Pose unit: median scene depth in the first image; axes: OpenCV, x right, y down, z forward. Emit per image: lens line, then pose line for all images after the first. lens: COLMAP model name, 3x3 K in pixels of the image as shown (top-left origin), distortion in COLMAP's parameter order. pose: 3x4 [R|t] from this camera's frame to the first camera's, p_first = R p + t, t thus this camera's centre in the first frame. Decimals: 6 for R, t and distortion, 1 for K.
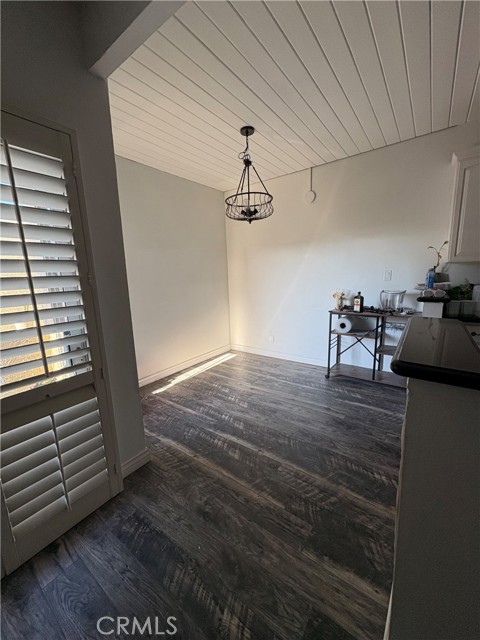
lens RADIAL K [[254.3, 0, 240.0], [0, 254.3, 320.0], [0, 0, 1]] dist [-0.001164, -0.000141]
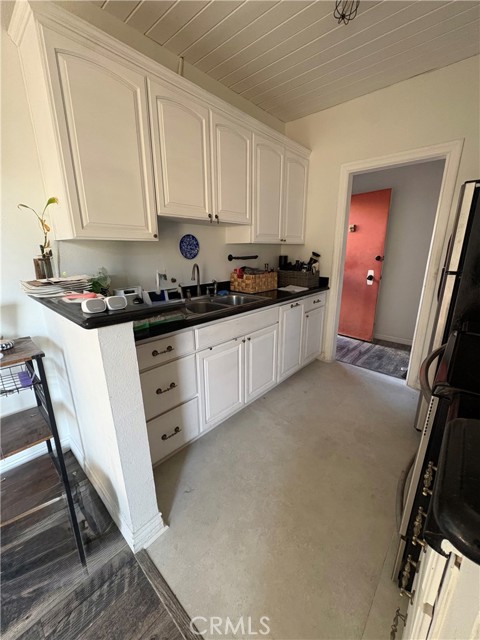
lens RADIAL K [[254.3, 0, 240.0], [0, 254.3, 320.0], [0, 0, 1]] dist [-0.001164, -0.000141]
pose [[0.101476, -0.232059, 0.967394, 0.292263], [0.176751, 0.961148, 0.212021, -0.115056], [-0.979011, 0.149473, 0.138550, 0.613753]]
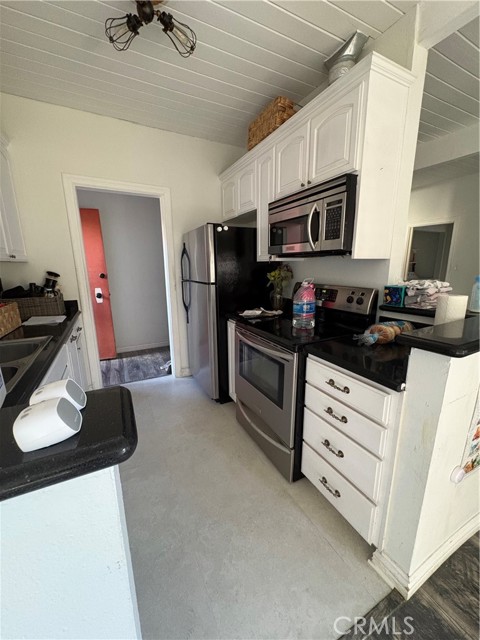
lens RADIAL K [[254.3, 0, 240.0], [0, 254.3, 320.0], [0, 0, 1]] dist [-0.001164, -0.000141]
pose [[-0.891013, -0.055993, 0.450512, 0.504437], [0.118591, 0.929200, 0.350034, -0.197868], [-0.438215, 0.365311, -0.821289, 0.975033]]
